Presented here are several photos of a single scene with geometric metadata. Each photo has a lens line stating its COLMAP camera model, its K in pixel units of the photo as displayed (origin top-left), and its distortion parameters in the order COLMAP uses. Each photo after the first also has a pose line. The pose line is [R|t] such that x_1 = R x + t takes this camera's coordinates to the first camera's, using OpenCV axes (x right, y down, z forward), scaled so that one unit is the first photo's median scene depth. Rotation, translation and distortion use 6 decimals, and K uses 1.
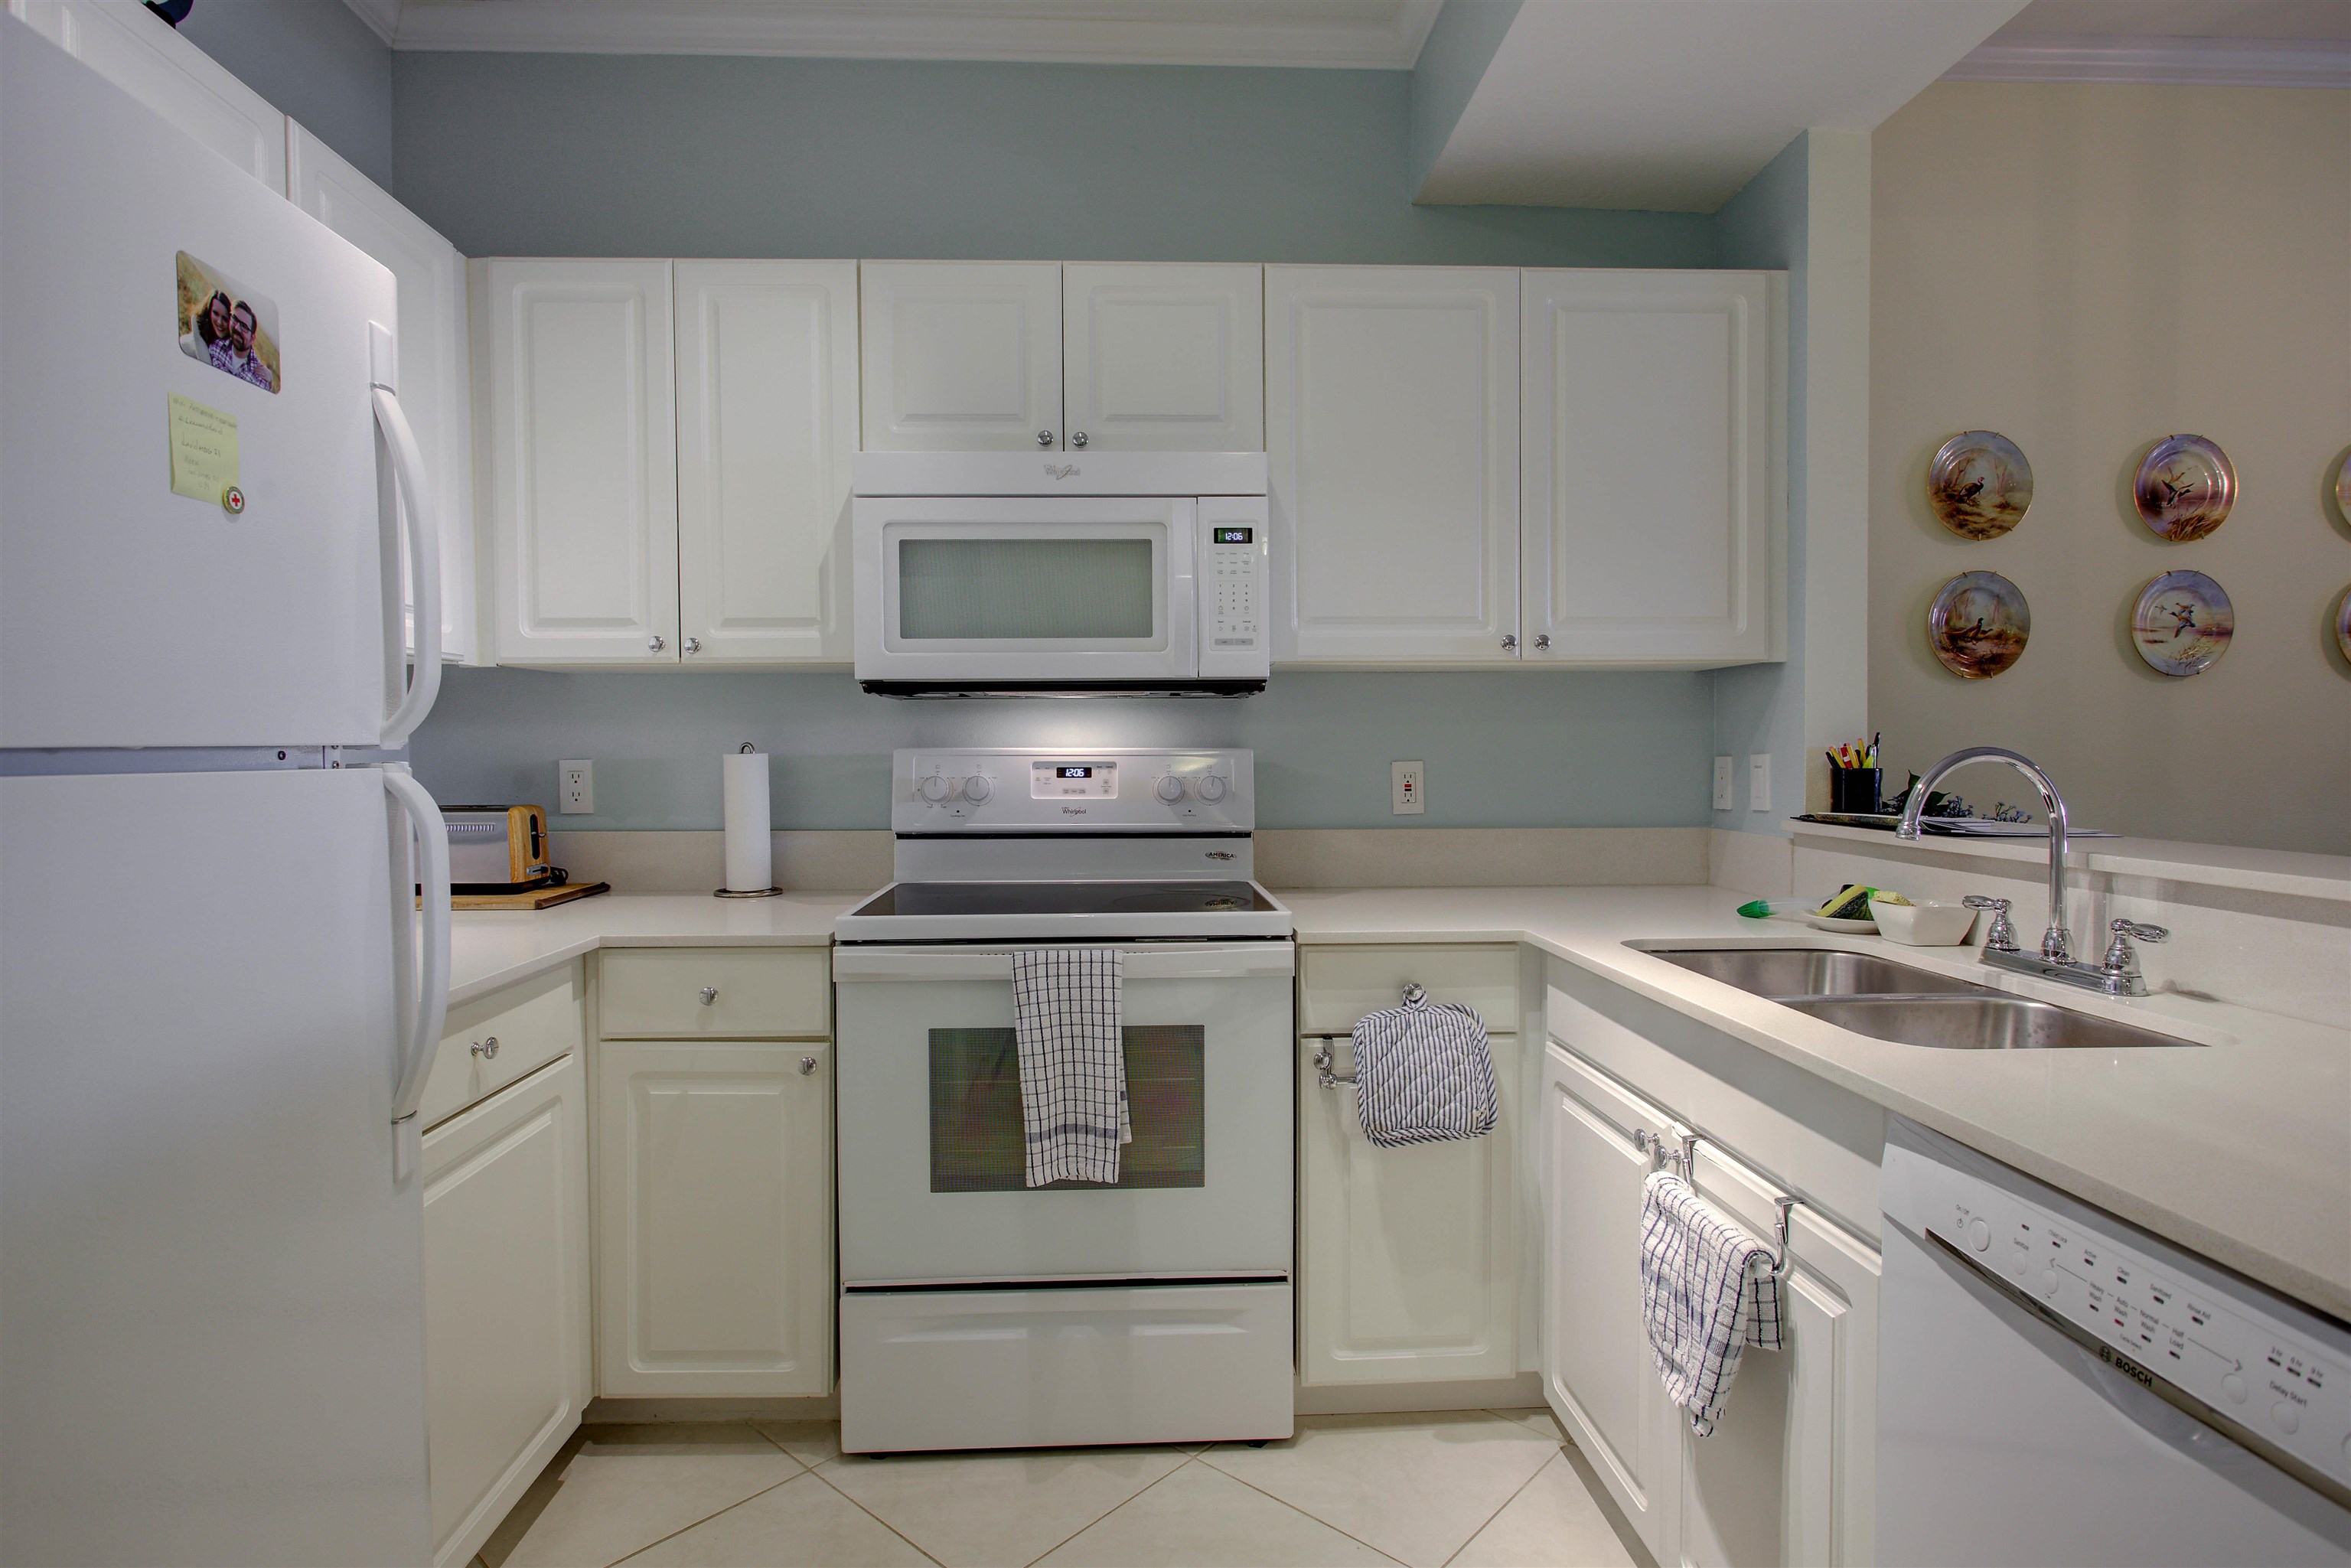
lens RADIAL K [[1233.4, 0, 1175.5], [0, 1233.4, 784.0], [0, 0, 1]] dist [-0.018541, 0.008345]
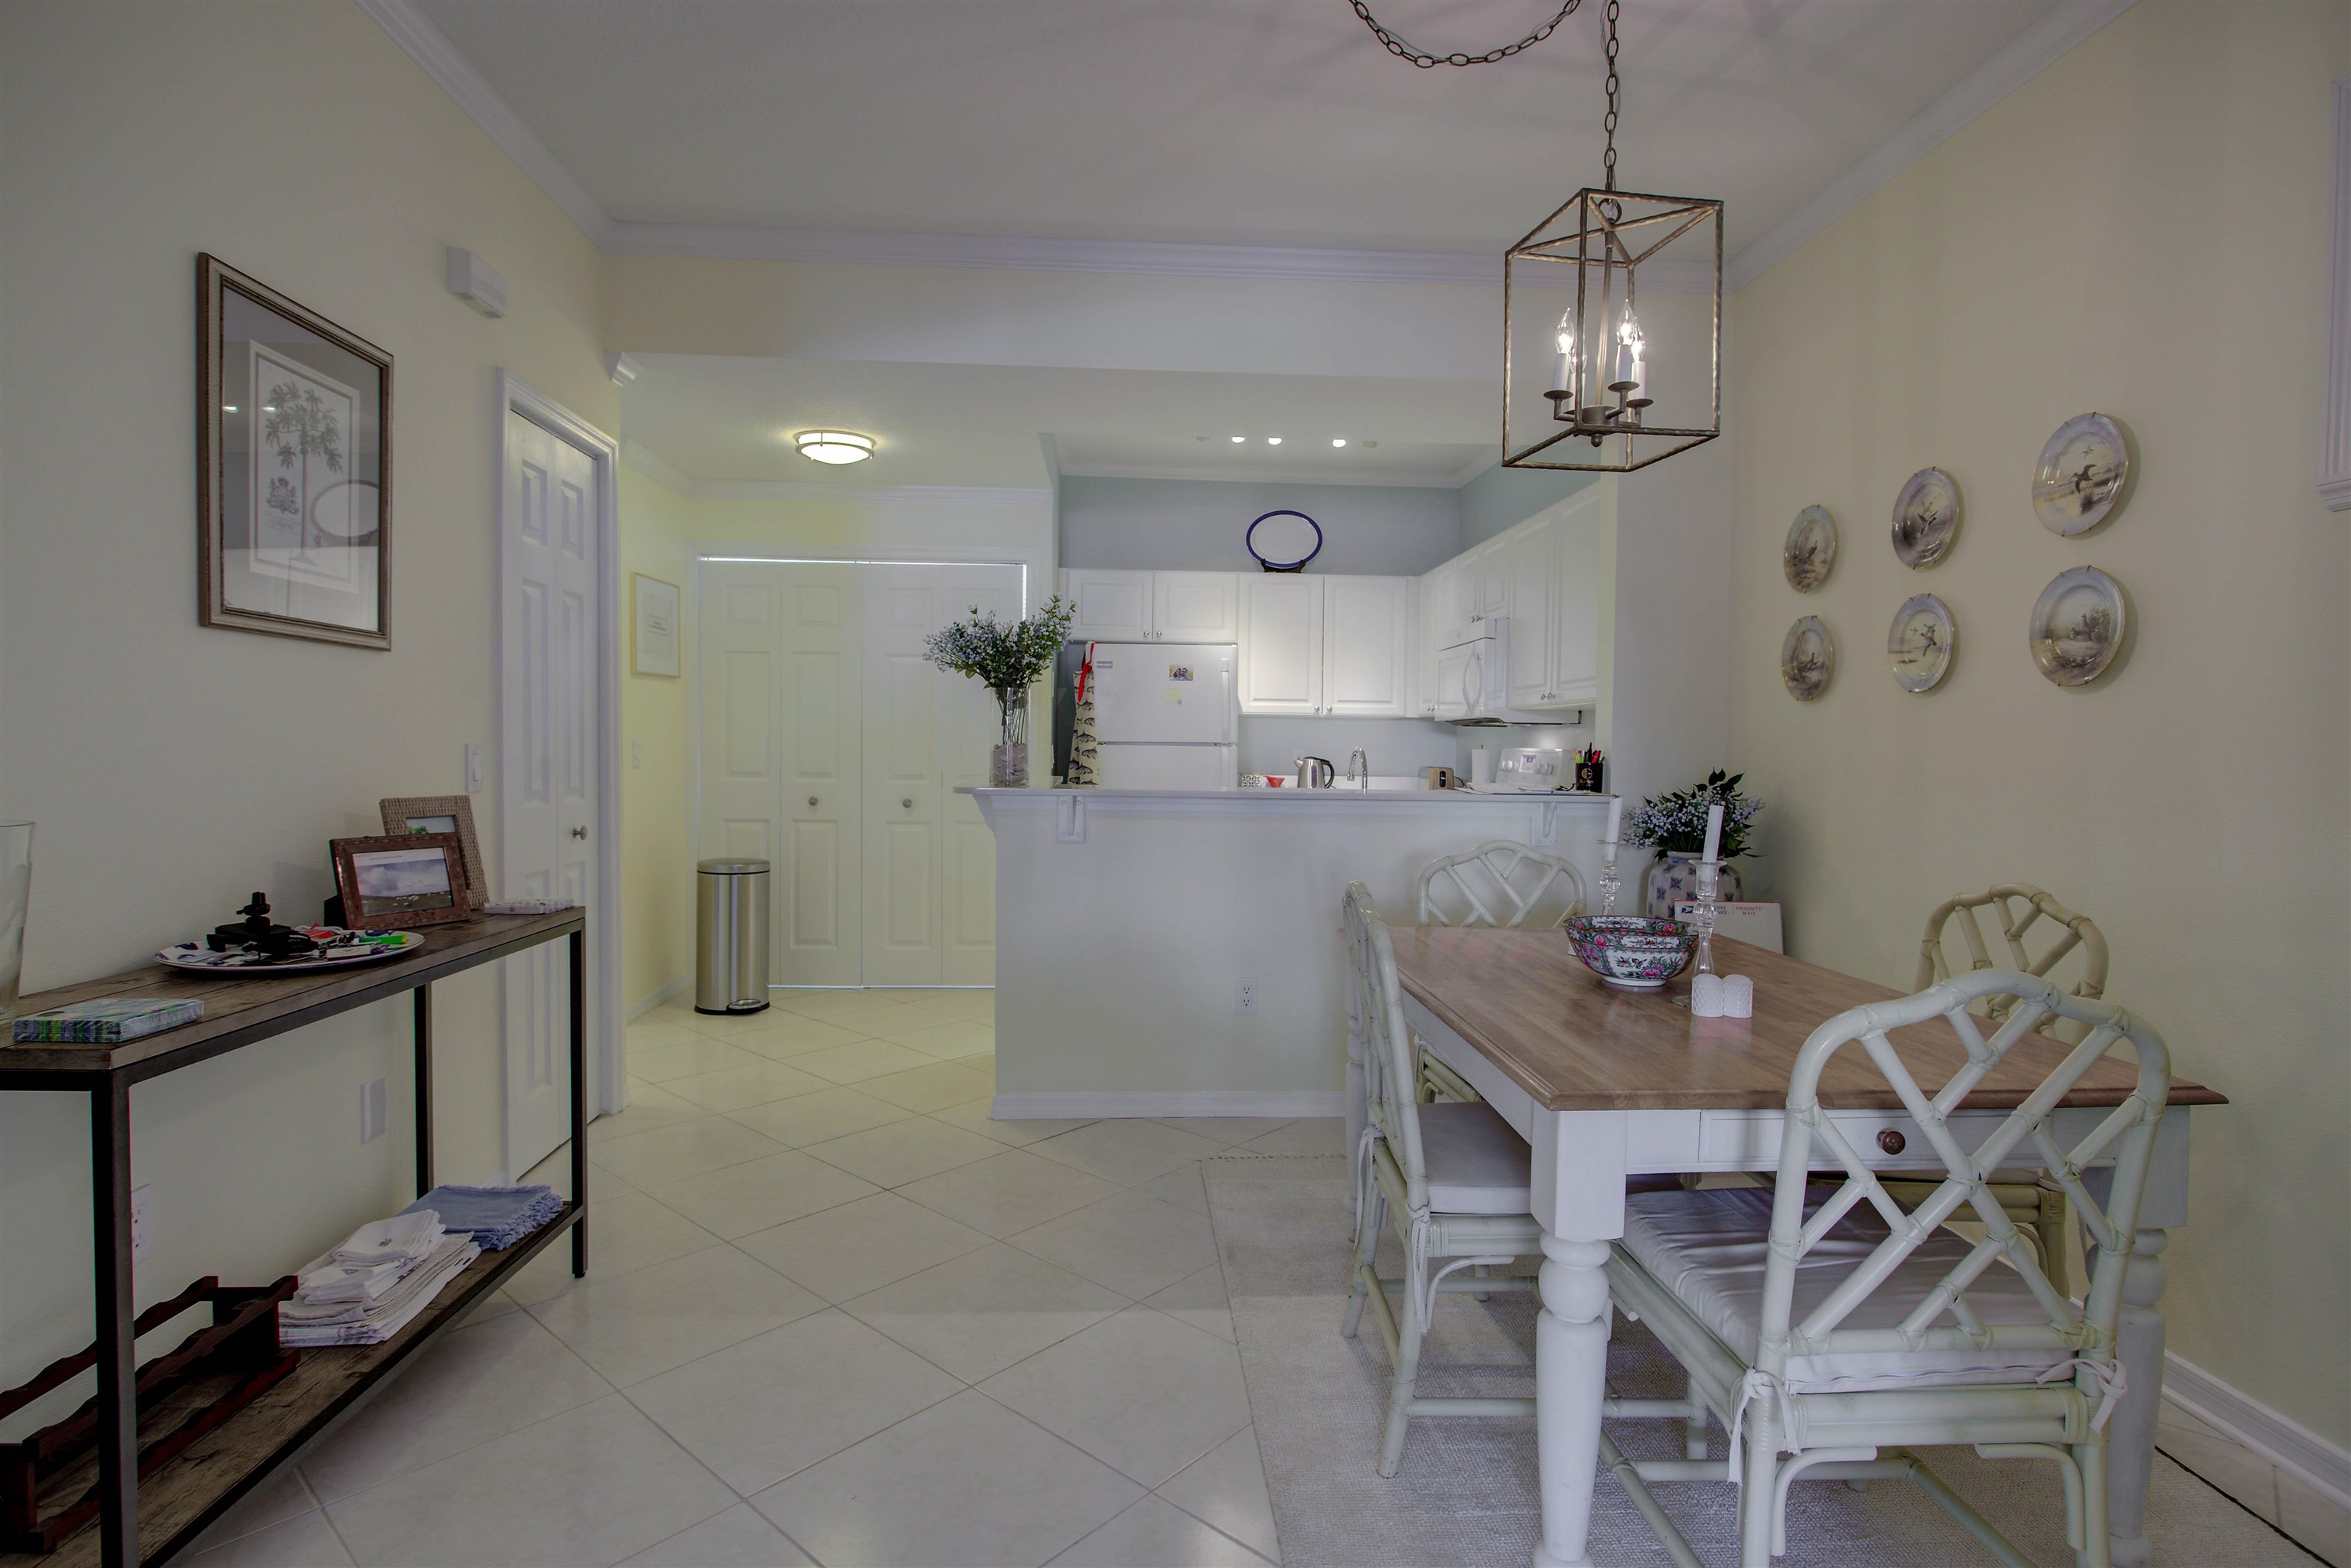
lens RADIAL K [[1192.5, 0, 1175.5], [0, 1192.5, 784.0], [0, 0, 1]] dist [-0.016265, 0.006077]
pose [[0.005986, 0.038790, -0.999229, 2.477272], [-0.046951, 0.998156, 0.038467, -0.022420], [0.998879, 0.046684, 0.007796, 0.451164]]
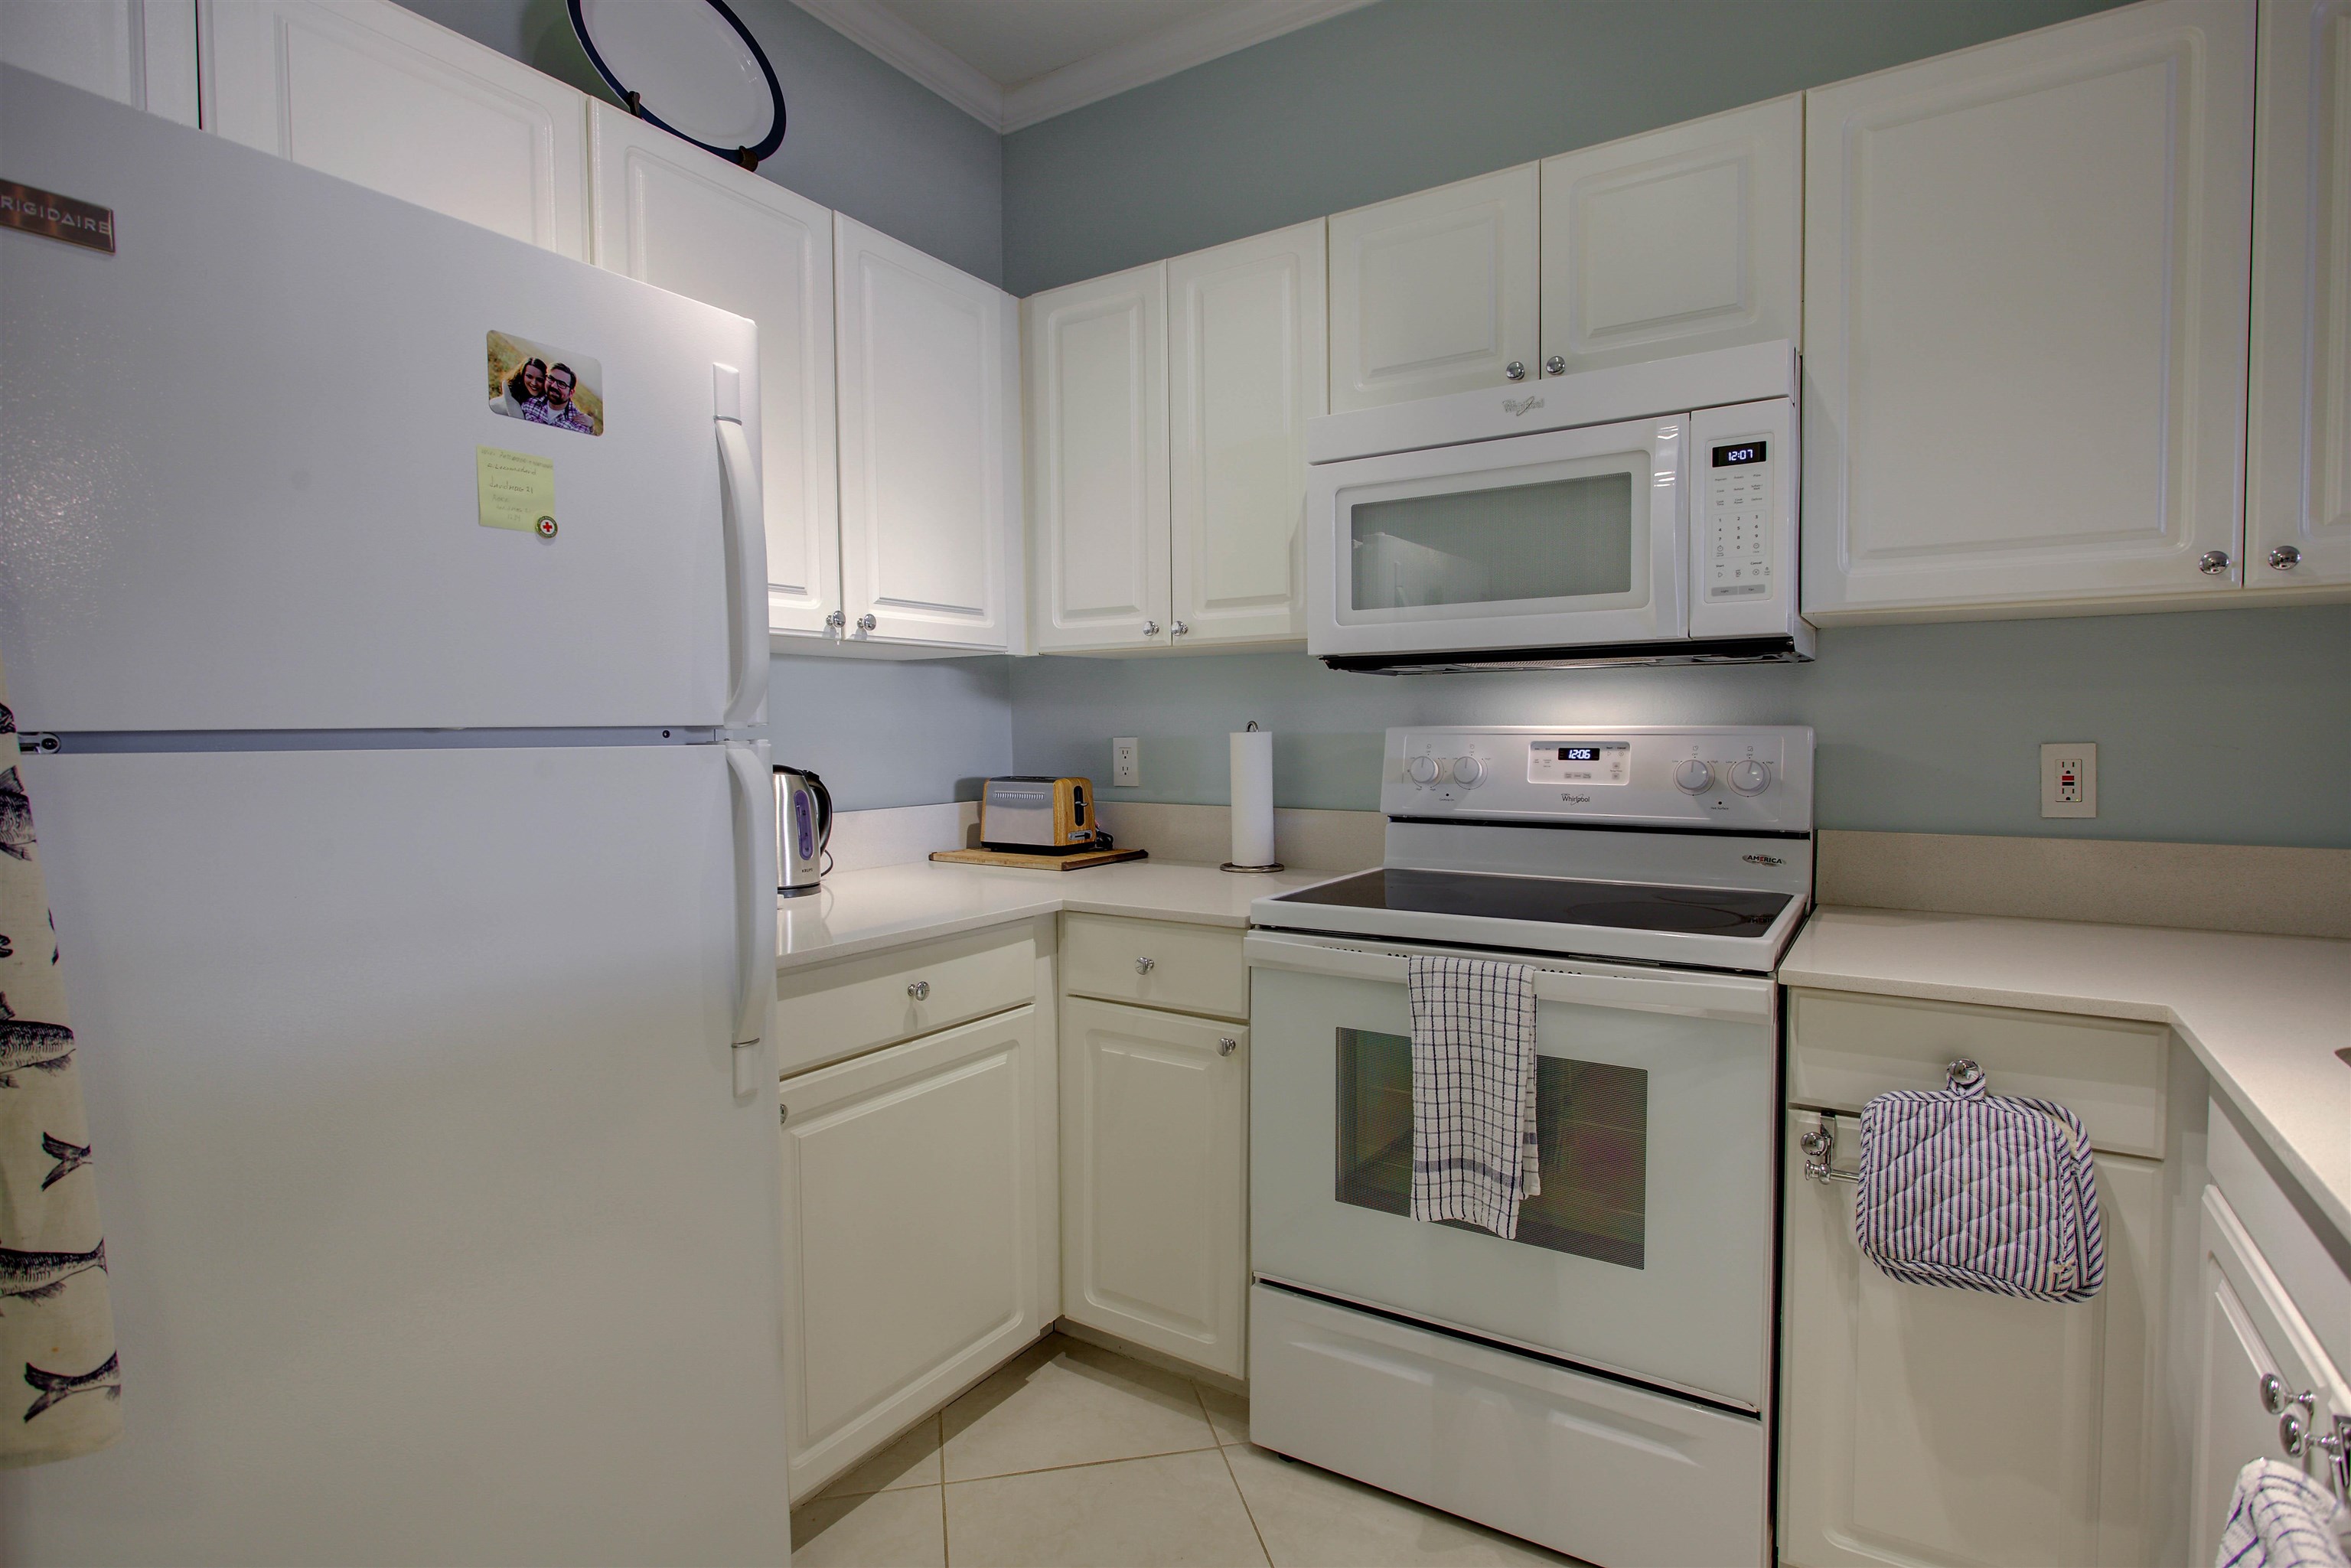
lens RADIAL K [[1192.5, 0, 1175.5], [0, 1192.5, 784.0], [0, 0, 1]] dist [-0.016265, 0.006077]
pose [[0.813192, 0.025639, -0.581430, 0.211841], [-0.014348, 0.999609, 0.024012, -0.005273], [0.581818, -0.011184, 0.813242, 0.186458]]
